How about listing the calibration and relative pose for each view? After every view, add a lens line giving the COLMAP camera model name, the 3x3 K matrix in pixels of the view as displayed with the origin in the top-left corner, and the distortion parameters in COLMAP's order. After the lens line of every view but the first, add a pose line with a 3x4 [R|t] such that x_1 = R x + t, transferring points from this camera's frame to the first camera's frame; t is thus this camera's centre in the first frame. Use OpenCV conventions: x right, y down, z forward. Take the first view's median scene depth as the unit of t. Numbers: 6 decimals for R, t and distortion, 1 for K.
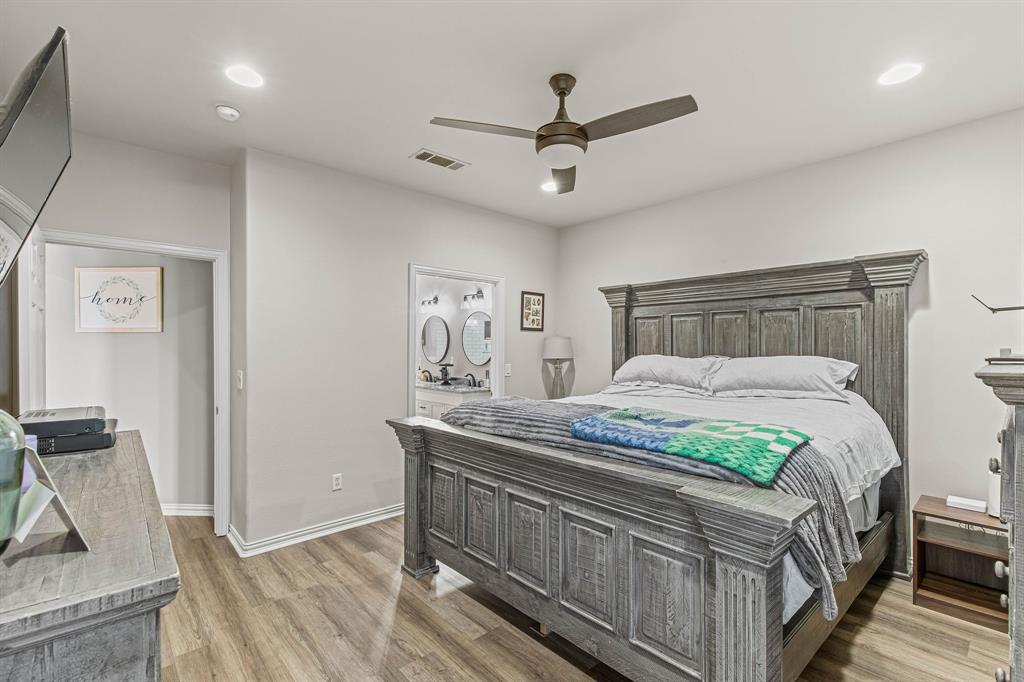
lens RADIAL K [[465.3, 0, 513.2], [0, 465.3, 347.2], [0, 0, 1]] dist [0.000301, -0.000115]
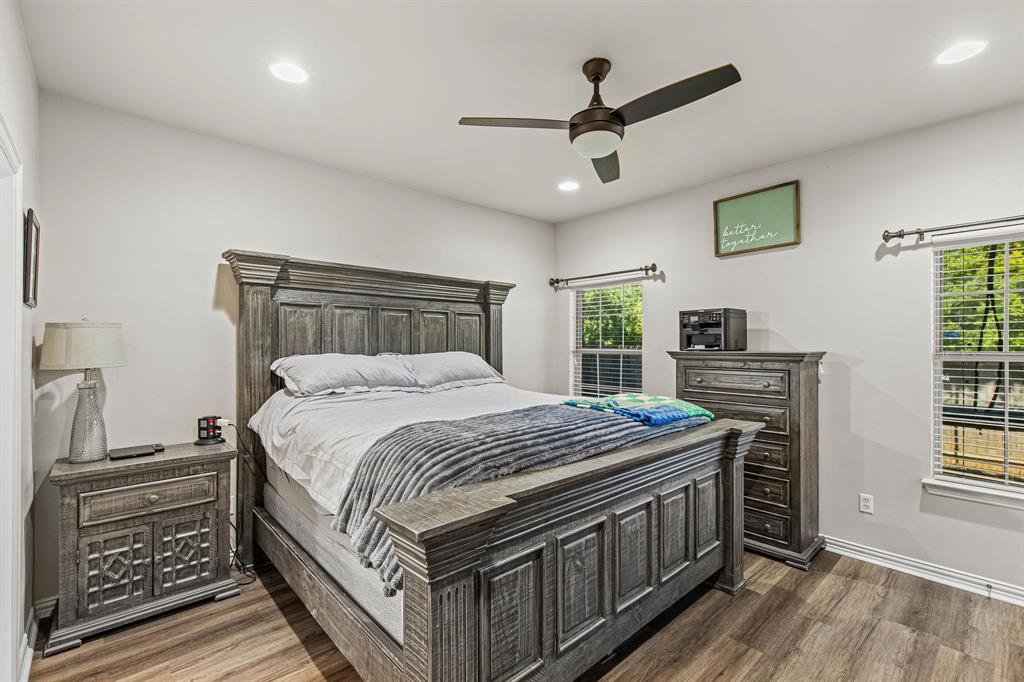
lens RADIAL K [[465.3, 0, 512.0], [0, 465.3, 340.6], [0, 0, 1]] dist [0.000301, -0.000115]
pose [[-0.018020, 0.007907, 0.999806, -0.571080], [-0.001247, 0.999968, -0.007931, -0.000404], [-0.999837, -0.001389, -0.018010, 0.802939]]
